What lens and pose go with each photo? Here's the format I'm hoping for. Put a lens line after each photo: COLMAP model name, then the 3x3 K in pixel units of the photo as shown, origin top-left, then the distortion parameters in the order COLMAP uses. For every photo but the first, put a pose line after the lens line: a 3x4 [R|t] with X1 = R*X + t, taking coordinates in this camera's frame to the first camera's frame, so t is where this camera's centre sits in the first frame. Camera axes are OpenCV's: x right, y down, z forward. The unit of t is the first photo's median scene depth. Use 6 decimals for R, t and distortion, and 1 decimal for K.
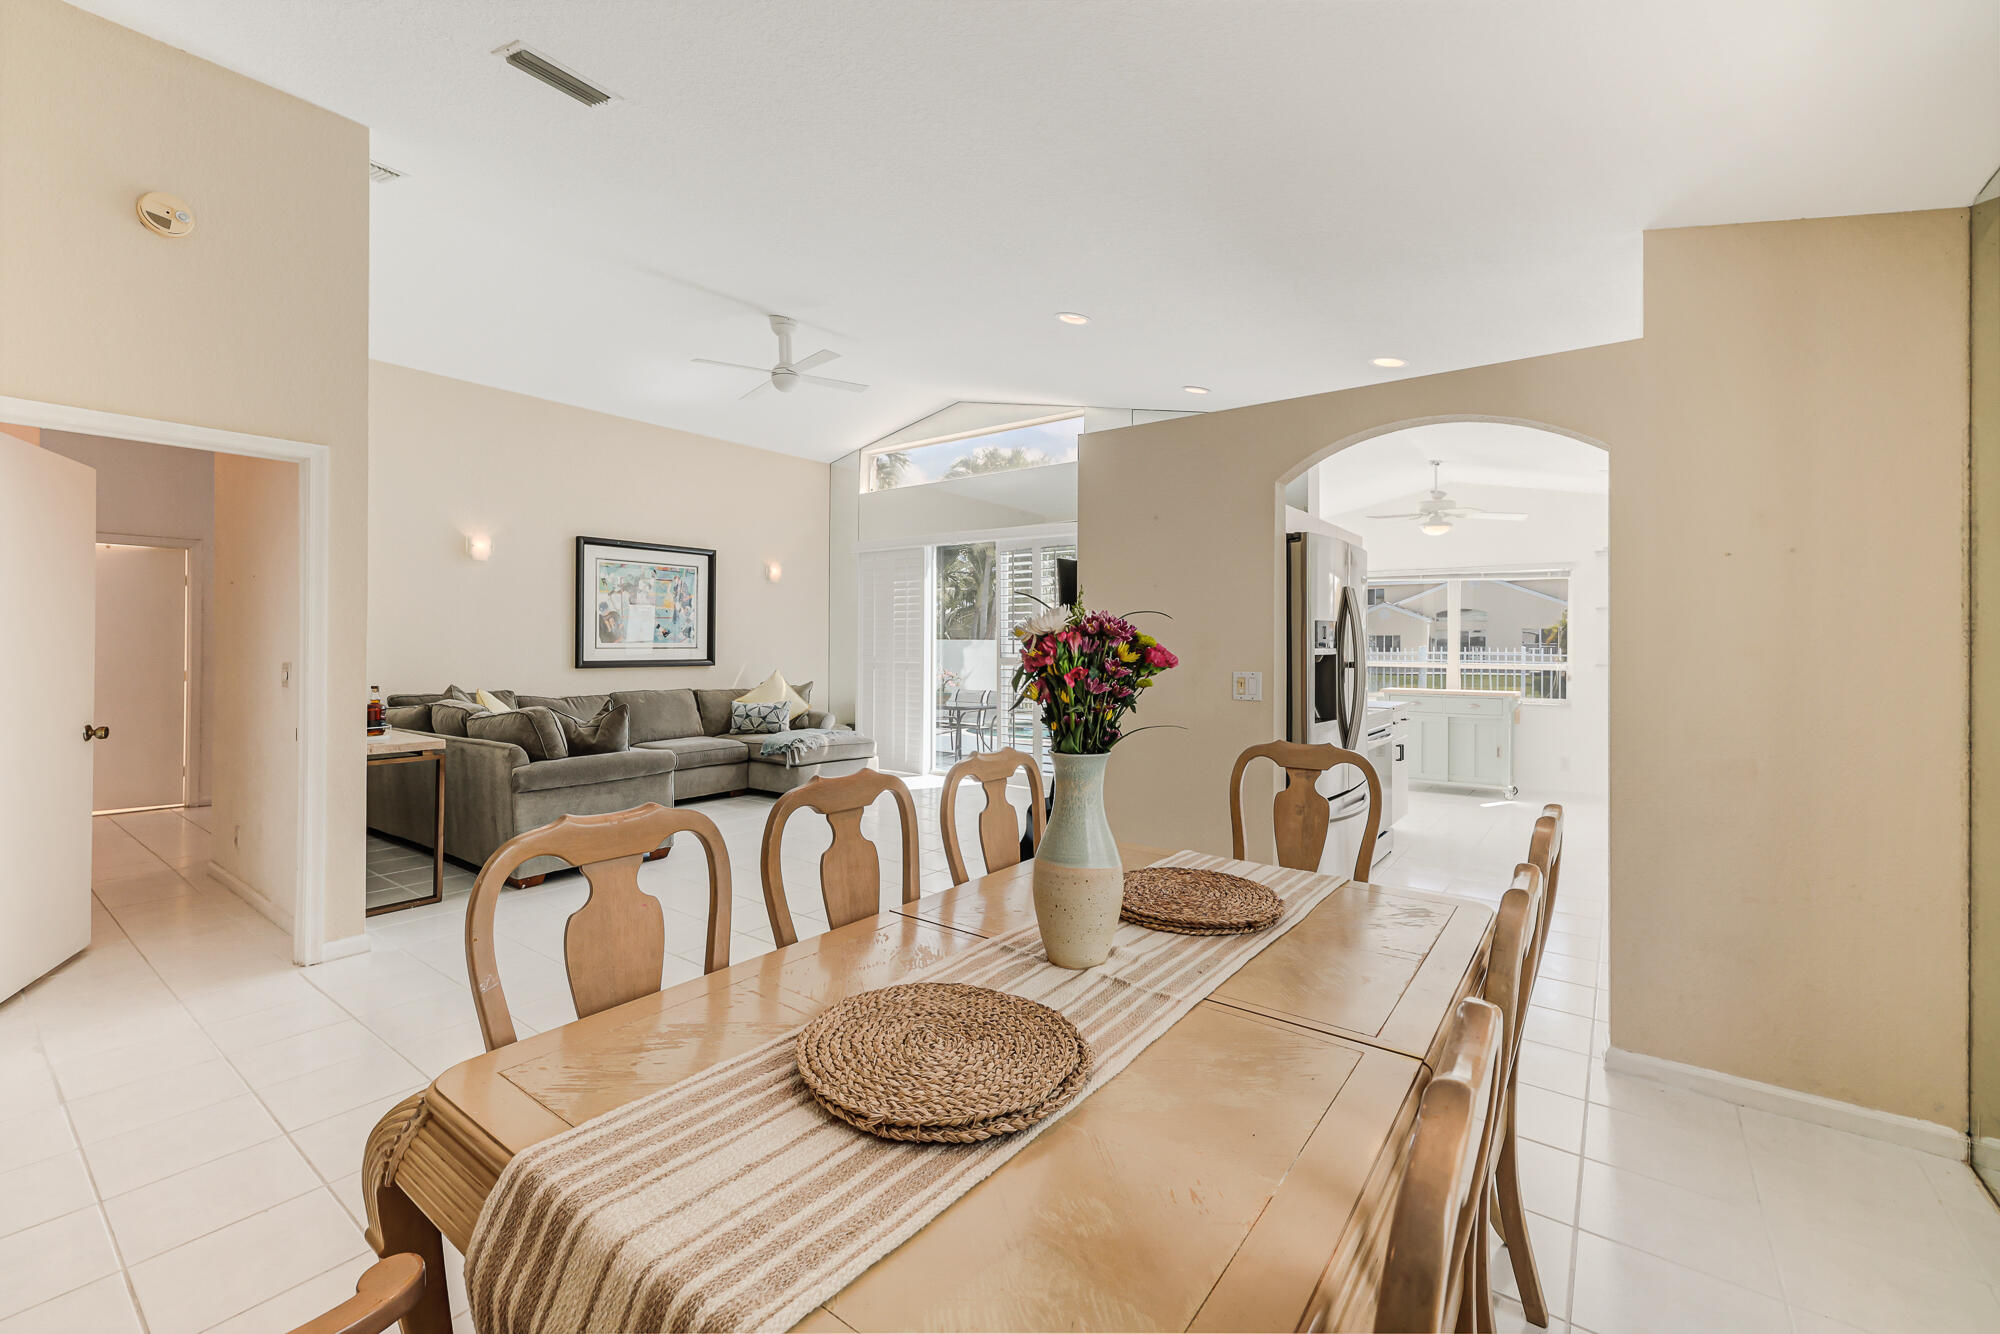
lens RADIAL K [[851.7, 0, 950.5], [0, 851.7, 643.8], [0, 0, 1]] dist [0.001036, -0.001193]
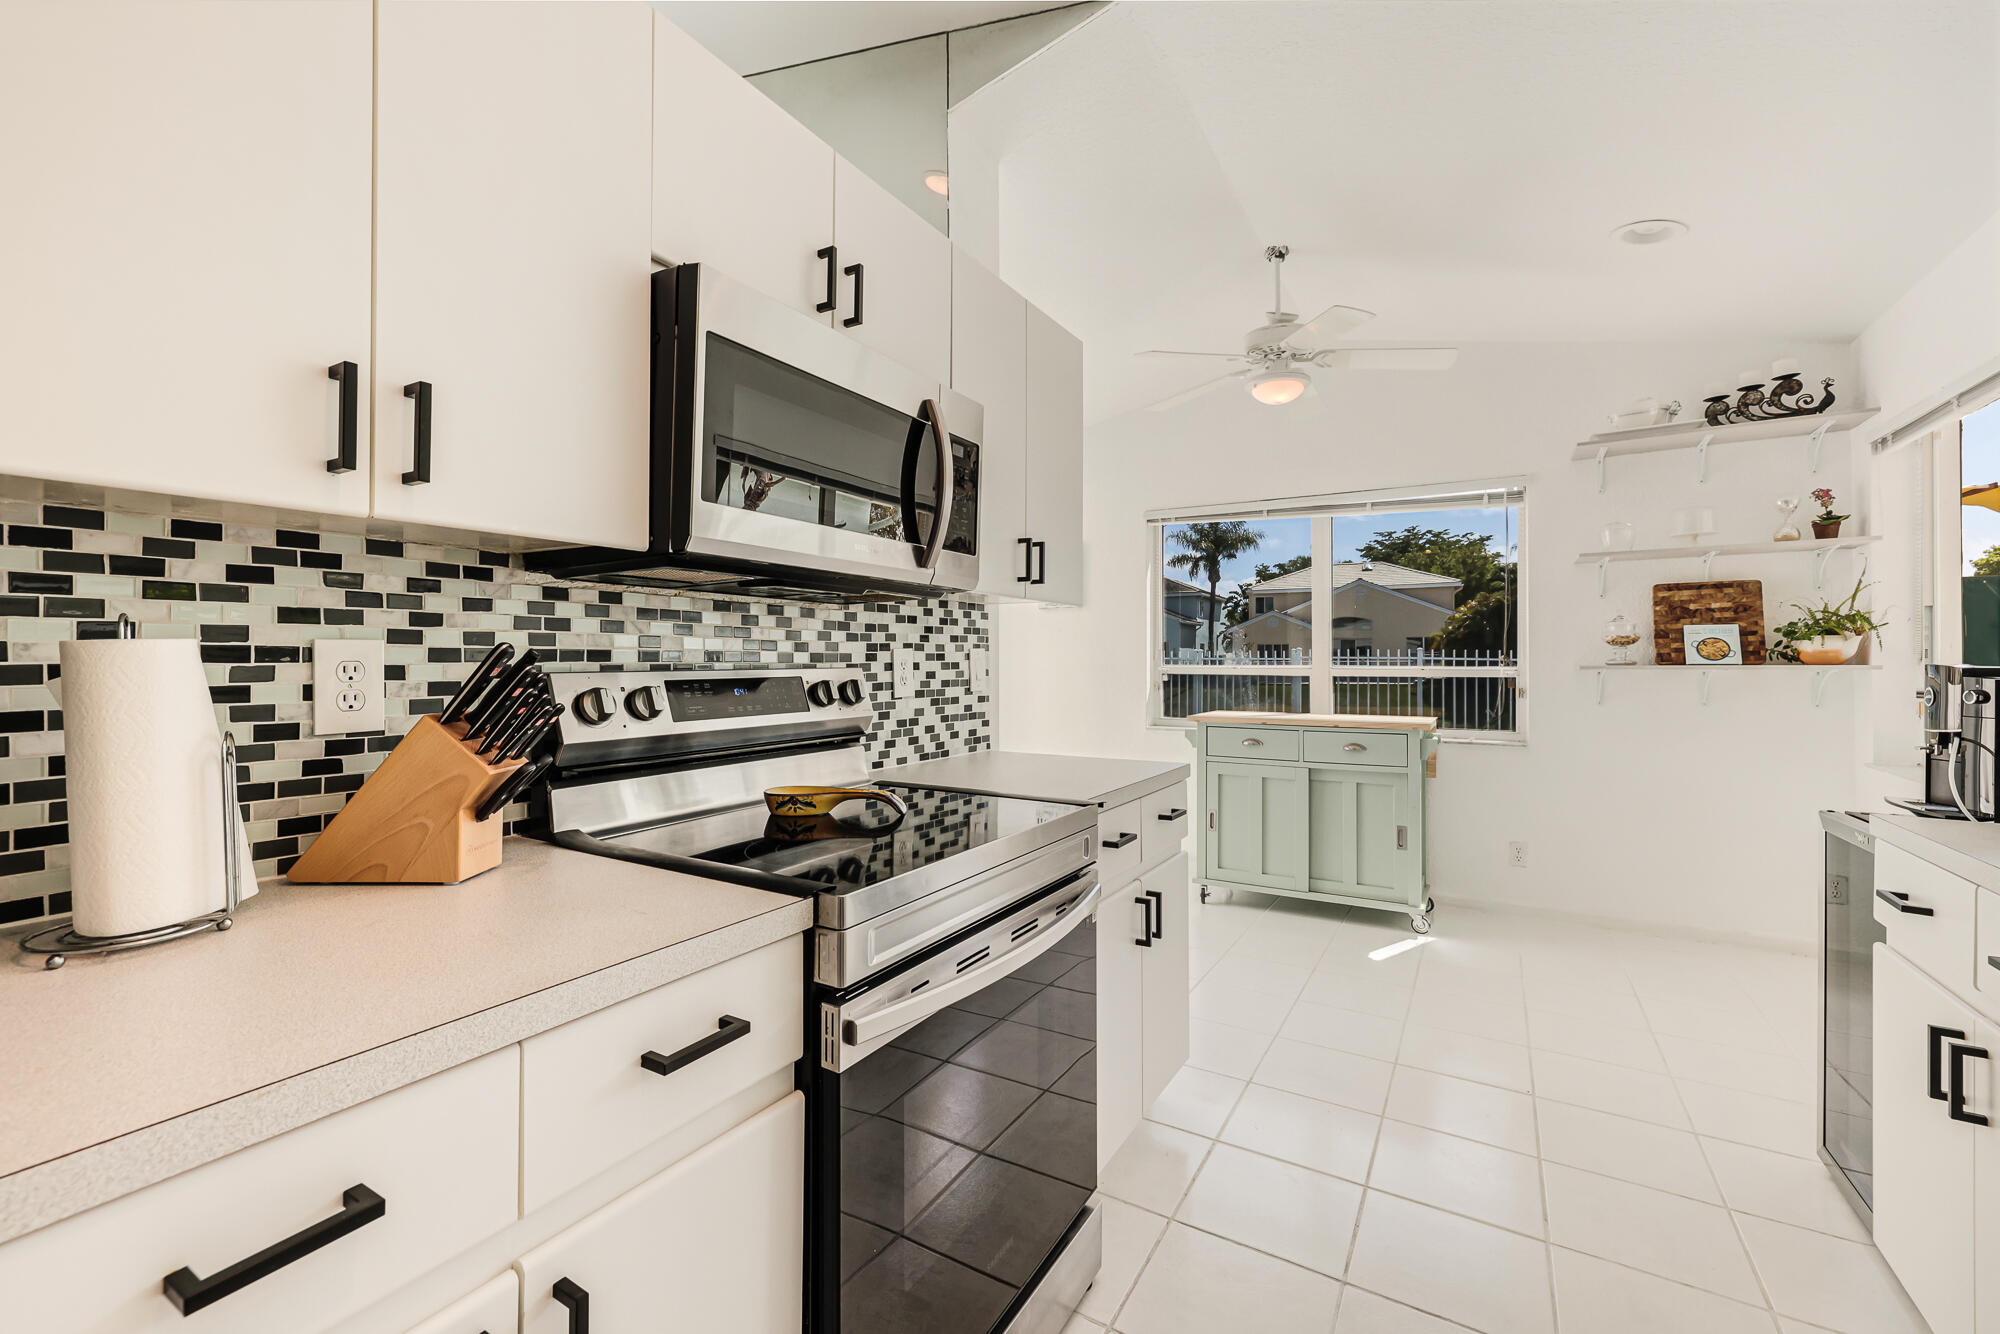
lens RADIAL K [[851.7, 0, 971.7], [0, 851.7, 652.7], [0, 0, 1]] dist [0.001036, -0.001193]
pose [[0.992620, -0.003266, 0.121223, 0.322538], [0.003919, 0.999979, -0.005148, 0.017206], [-0.121204, 0.005585, 0.992612, 0.516674]]
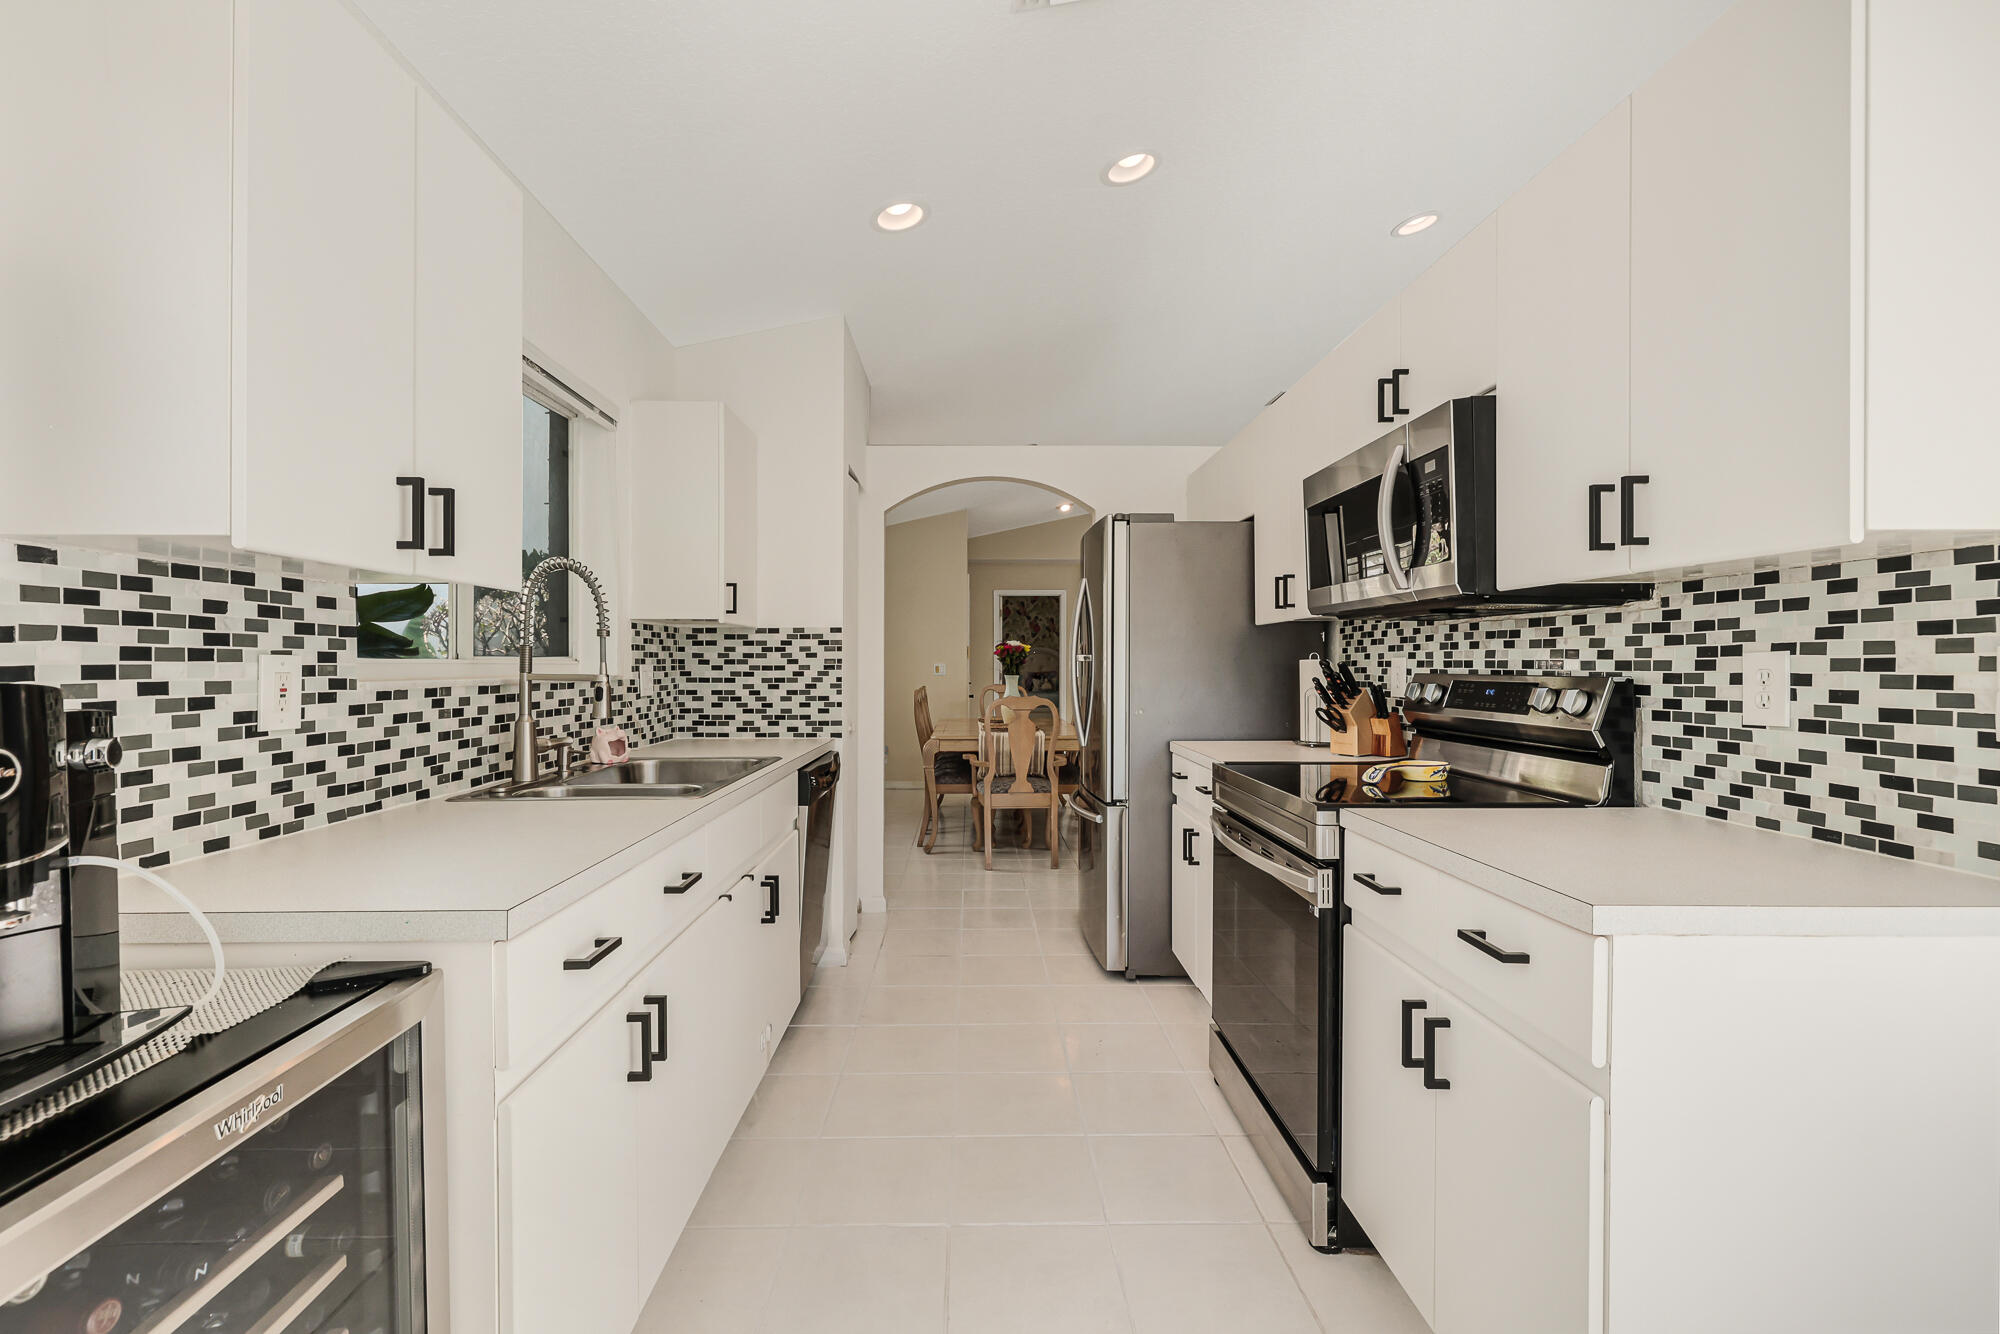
lens RADIAL K [[851.7, 0, 970.9], [0, 851.7, 668.7], [0, 0, 1]] dist [0.001036, -0.001193]
pose [[-0.784200, -0.003670, -0.620497, 0.606197], [-0.006242, 0.999979, 0.001975, 0.018784], [0.620477, 0.005422, -0.784206, 0.864849]]
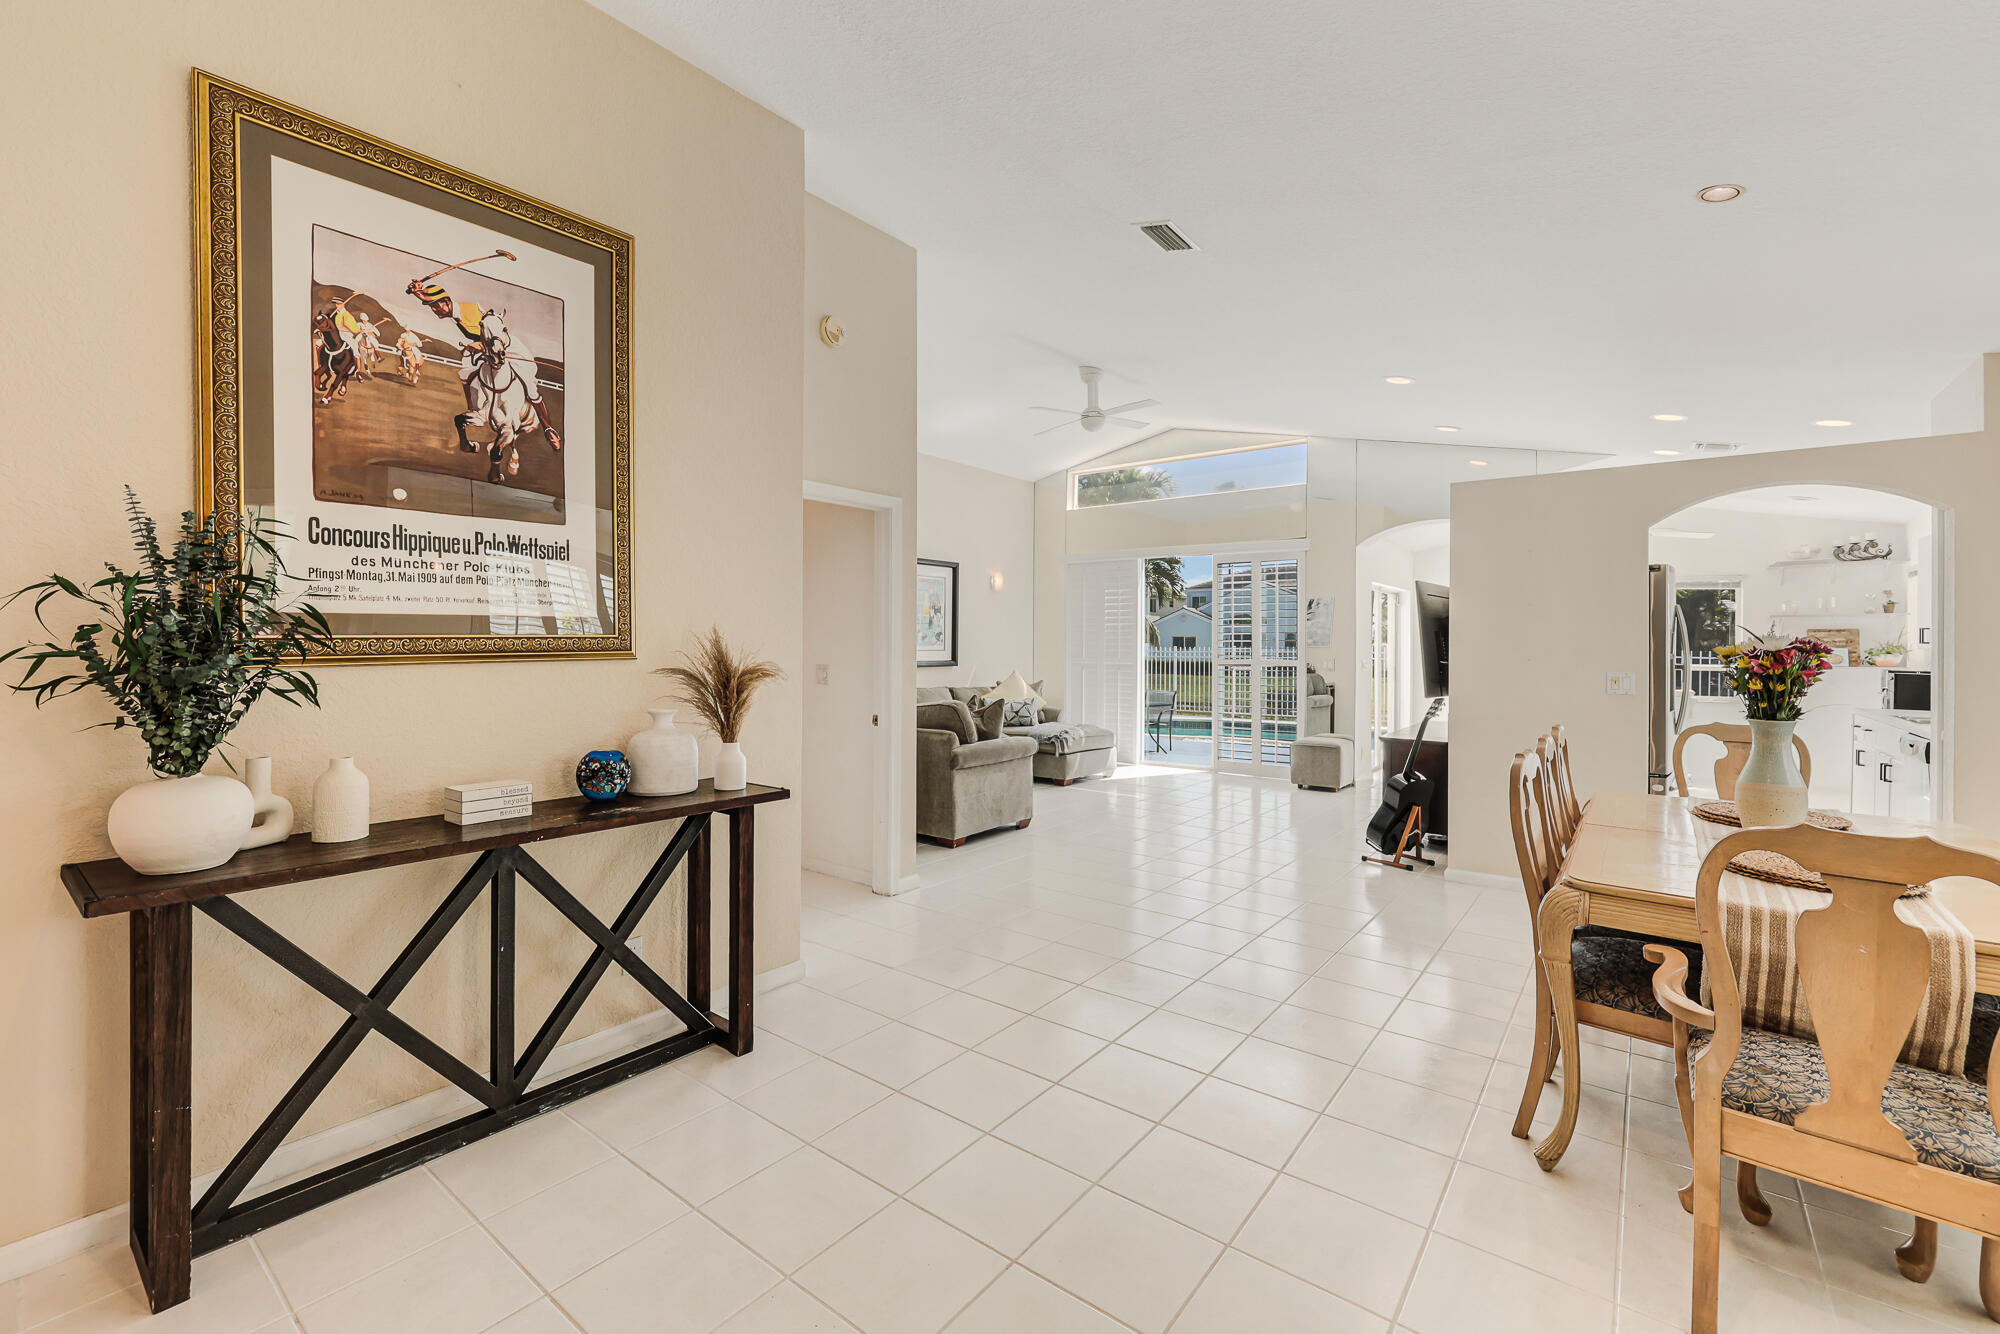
lens RADIAL K [[851.7, 0, 966.3], [0, 851.7, 651.2], [0, 0, 1]] dist [0.001036, -0.001193]
pose [[0.999915, 0.000718, -0.013009, -0.277108], [-0.000597, 0.999957, 0.009280, -0.004998], [0.013015, -0.009271, 0.999872, -0.135801]]
